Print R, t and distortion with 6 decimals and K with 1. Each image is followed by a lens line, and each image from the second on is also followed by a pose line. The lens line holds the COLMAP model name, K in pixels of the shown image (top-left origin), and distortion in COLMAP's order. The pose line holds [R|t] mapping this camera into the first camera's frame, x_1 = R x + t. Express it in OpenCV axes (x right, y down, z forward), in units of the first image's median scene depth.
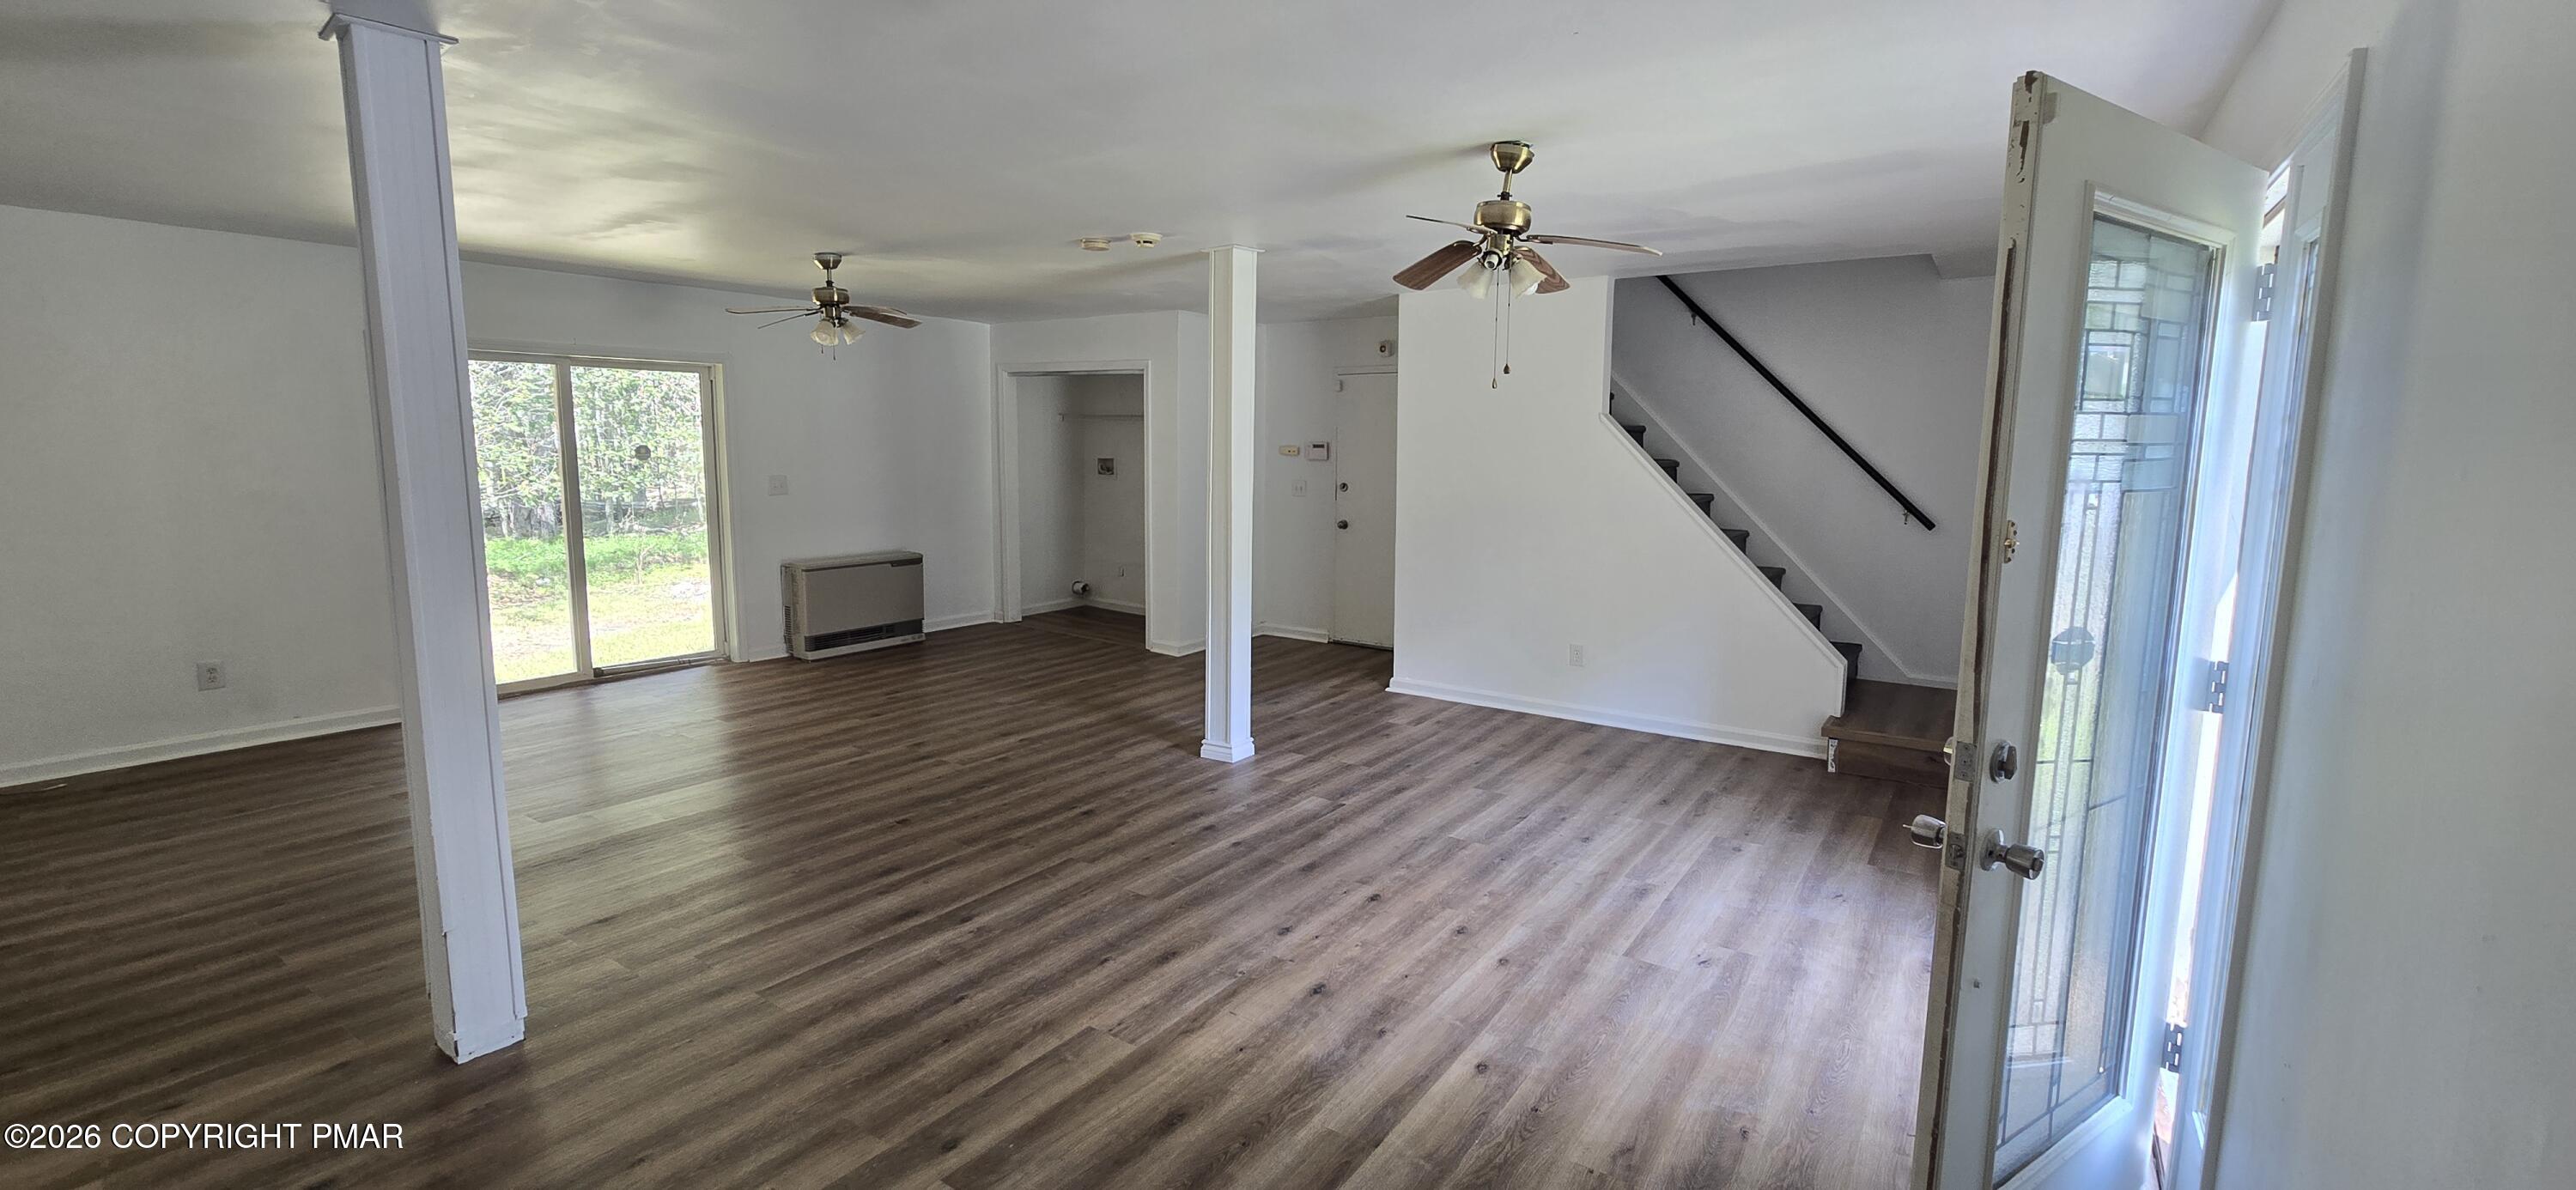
lens RADIAL K [[1056.4, 0, 1297.3], [0, 1056.4, 576.6], [0, 0, 1]] dist [0.011985, 0.000003]
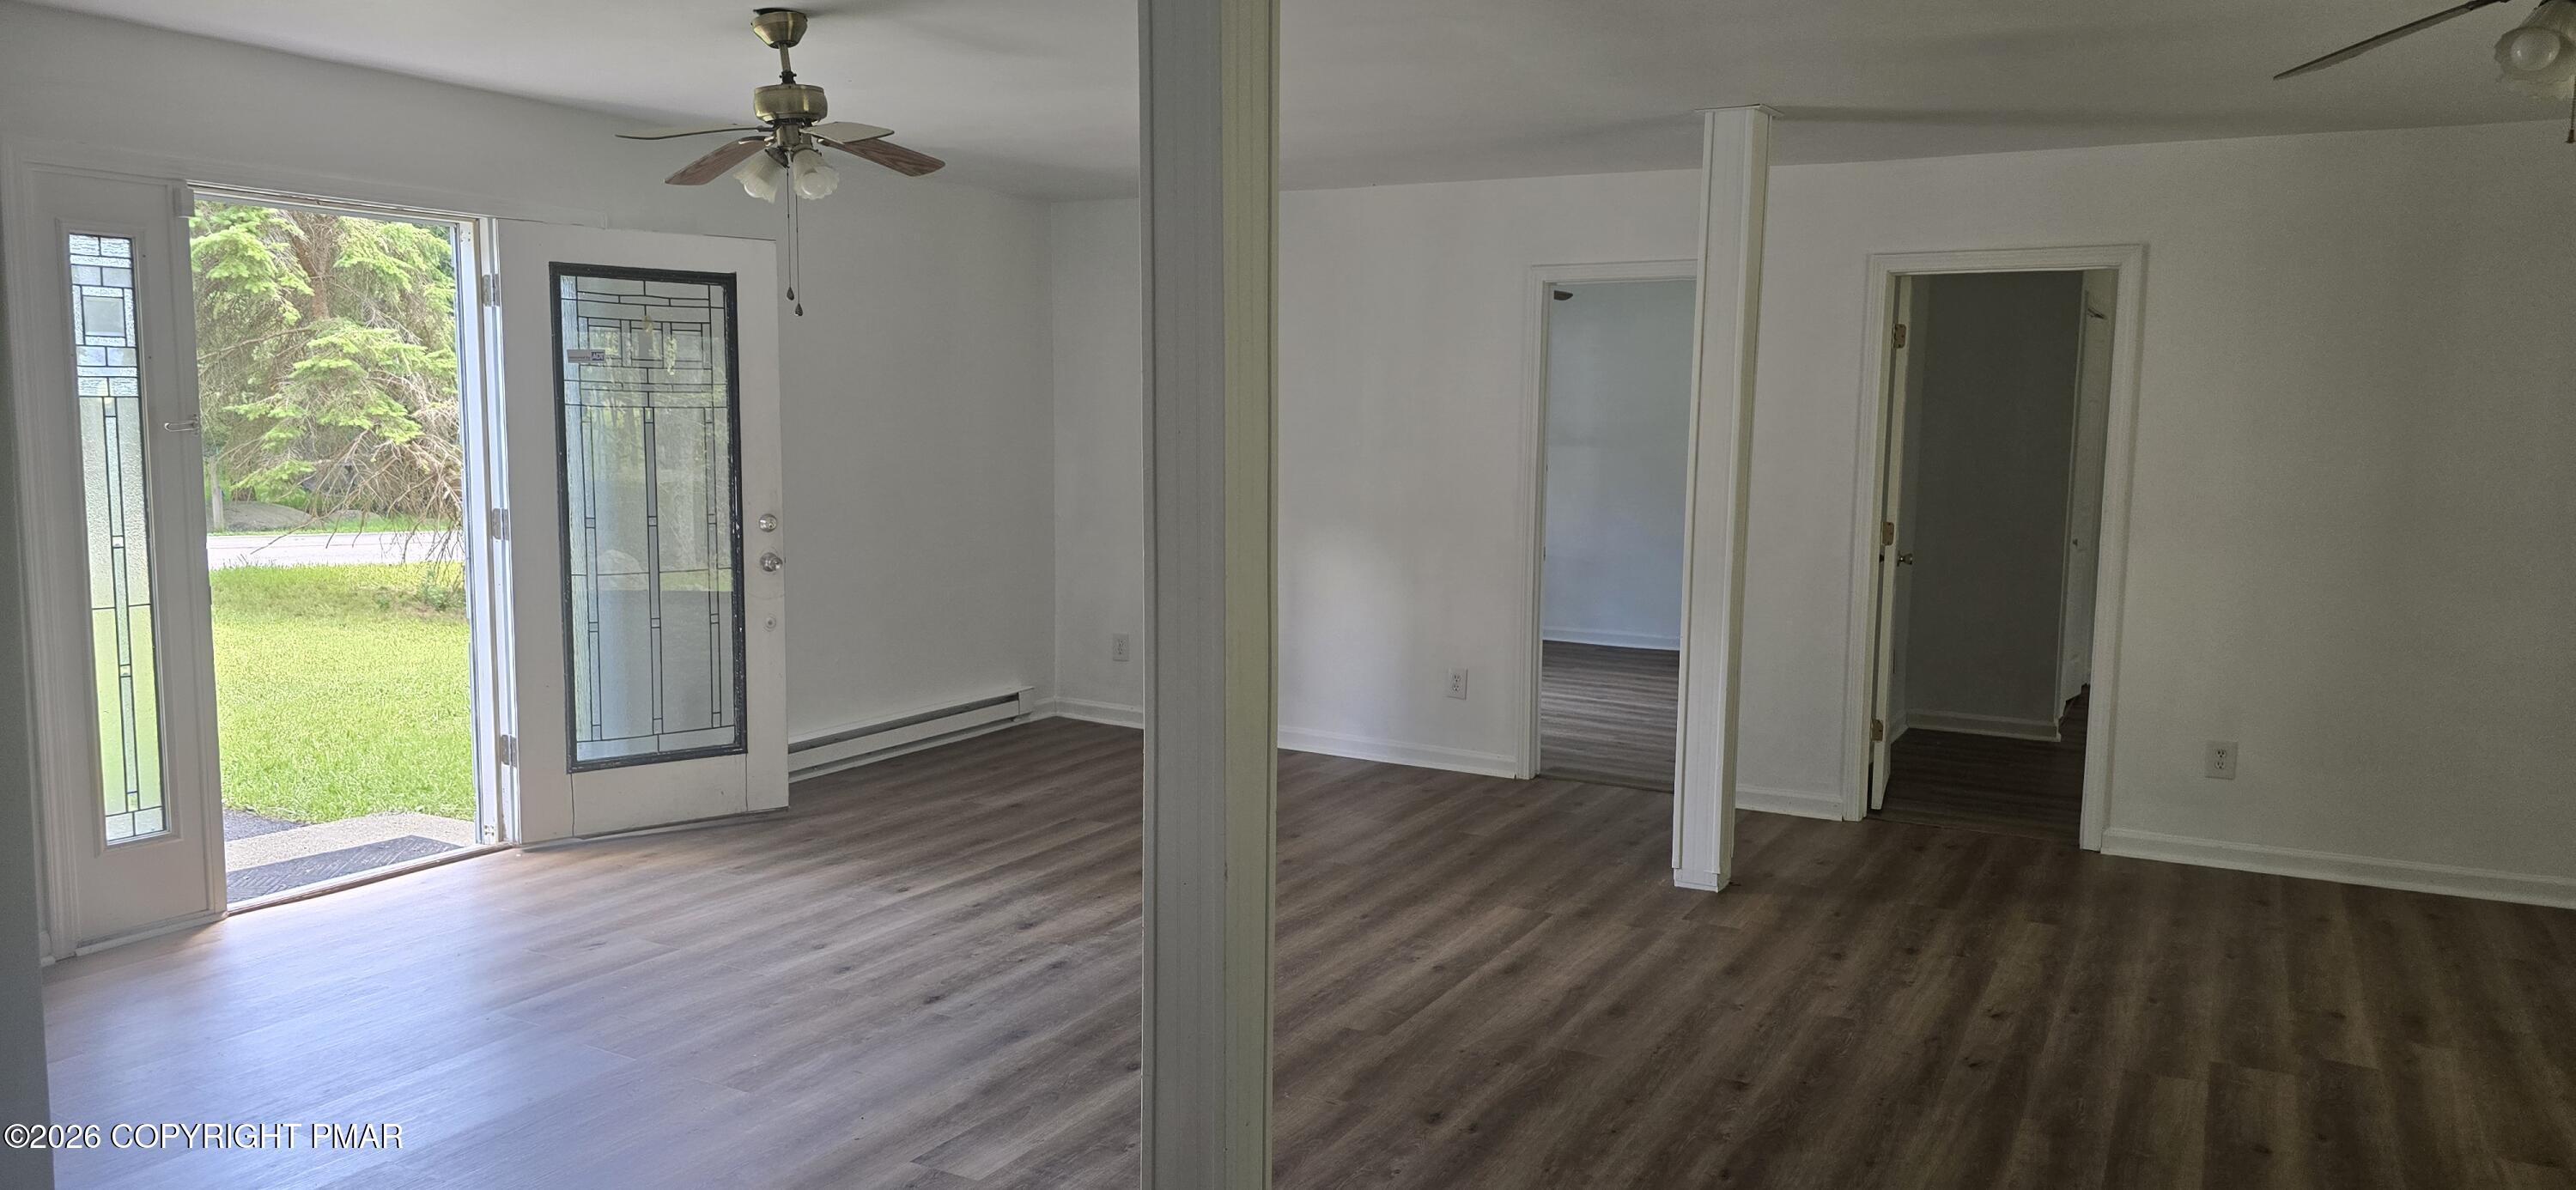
lens RADIAL K [[1712.0, 0, 1317.6], [0, 1712.0, 593.0], [0, 0, 1]] dist [0.029363, -0.003142]
pose [[-0.992800, -0.014227, -0.118939, -0.042806], [-0.041587, 0.972100, 0.230851, -0.239638], [0.112336, 0.234135, -0.965692, 1.929895]]
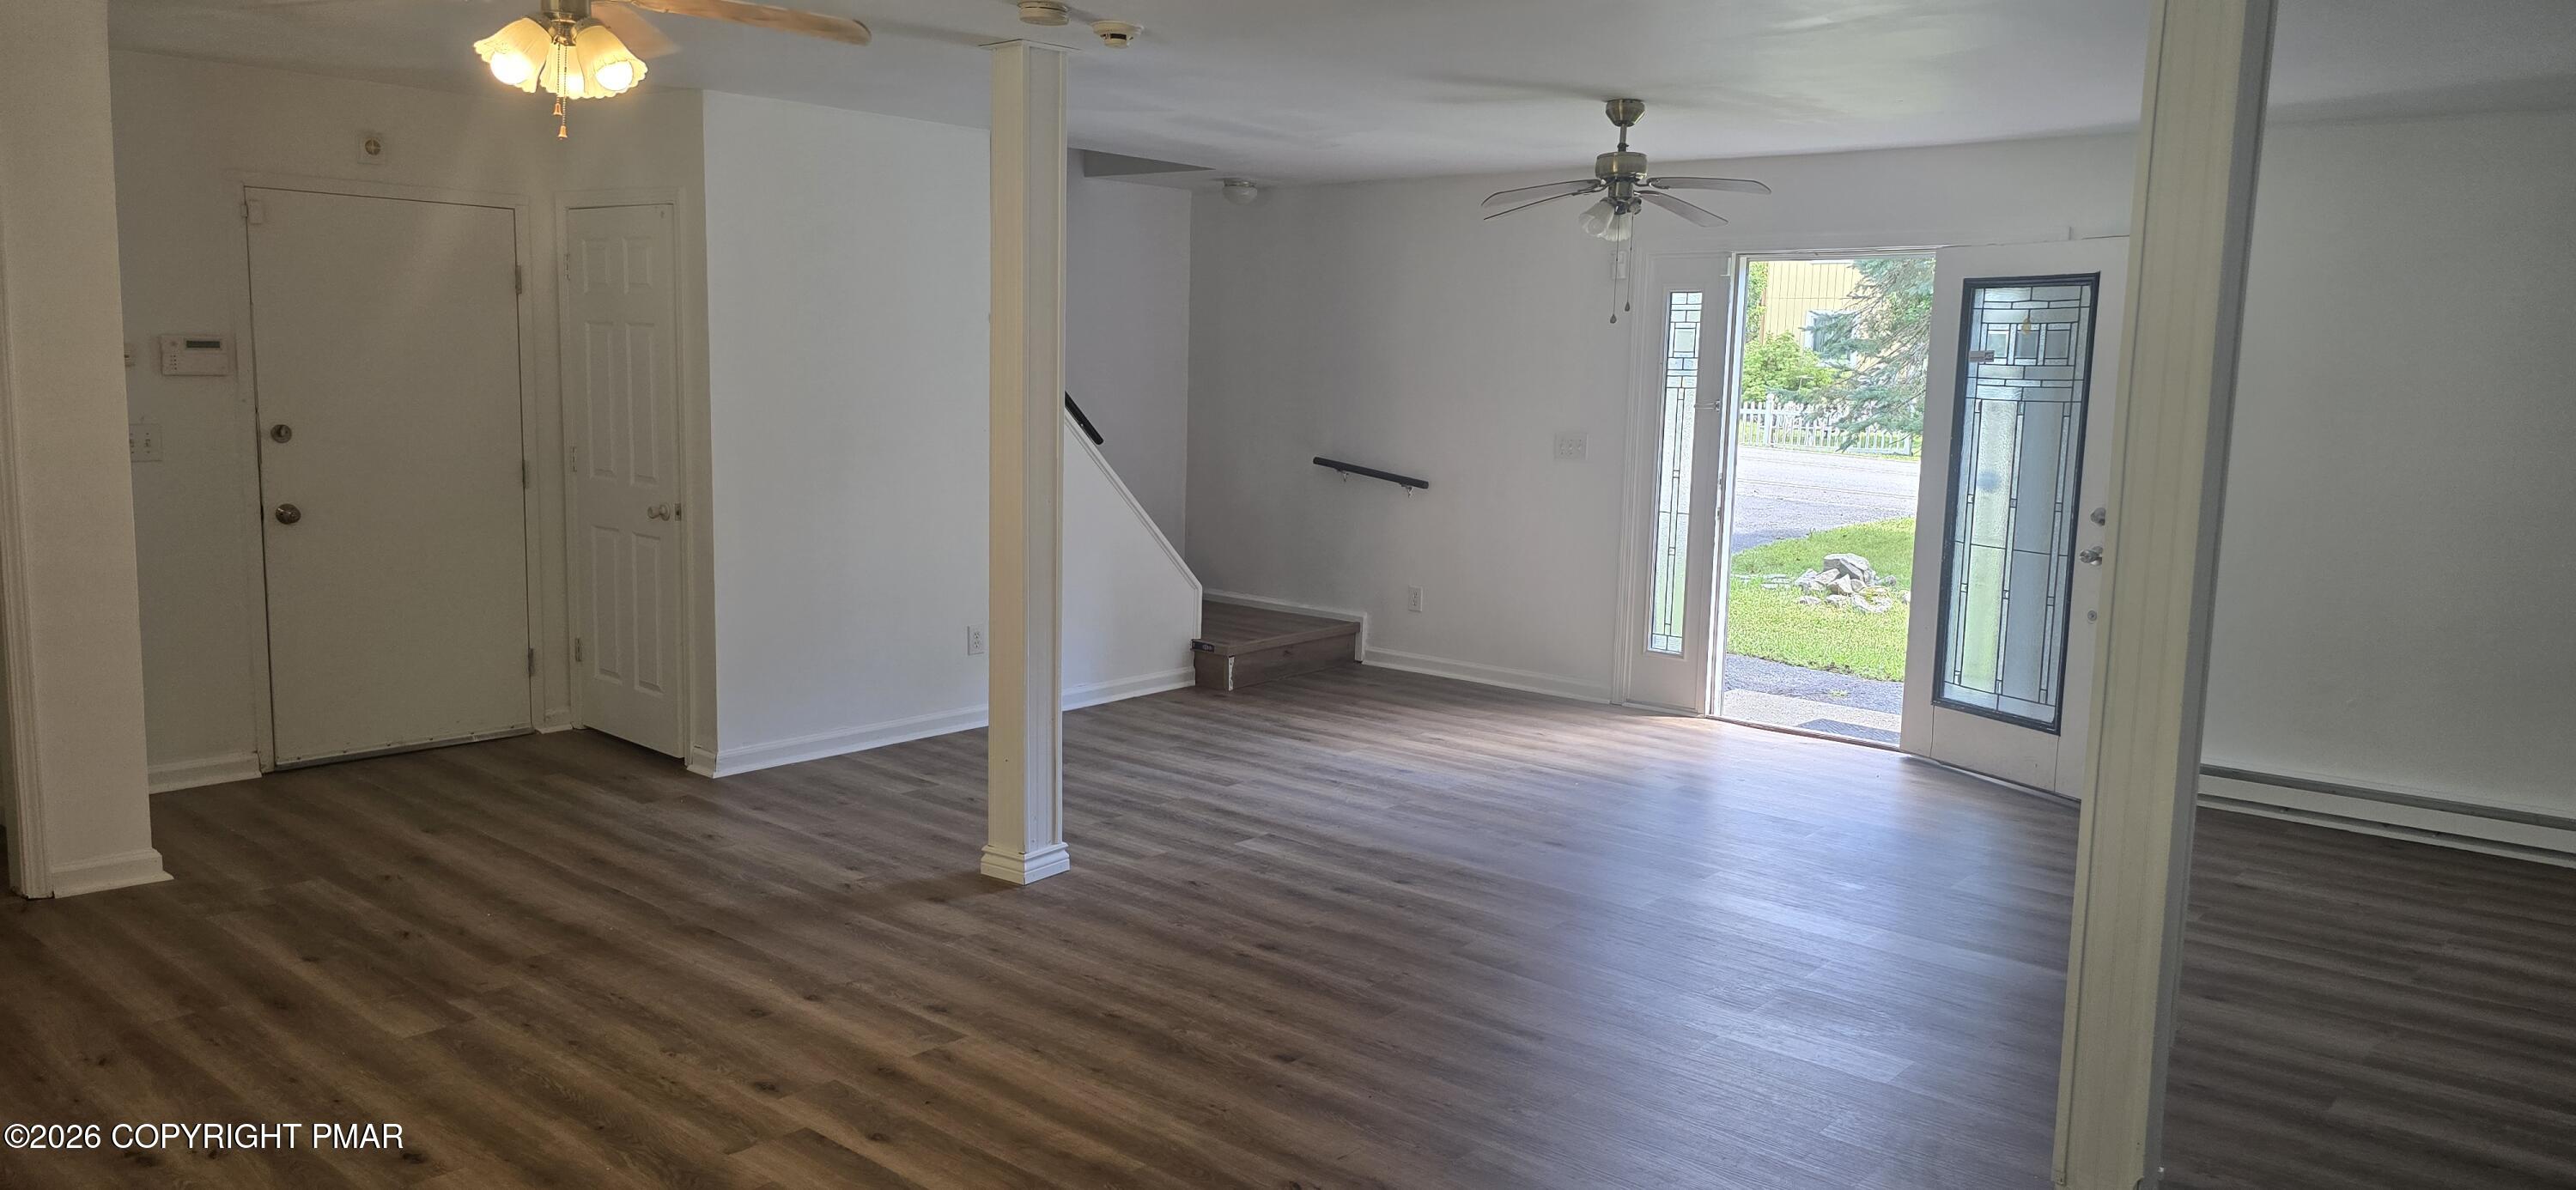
lens RADIAL K [[1712.0, 0, 1317.6], [0, 1712.0, 593.0], [0, 0, 1]] dist [0.029363, -0.003142]
pose [[0.087368, -0.144425, 0.985651, -1.325220], [0.102694, 0.985469, 0.135296, -0.142230], [-0.990869, 0.089400, 0.100930, 0.936235]]
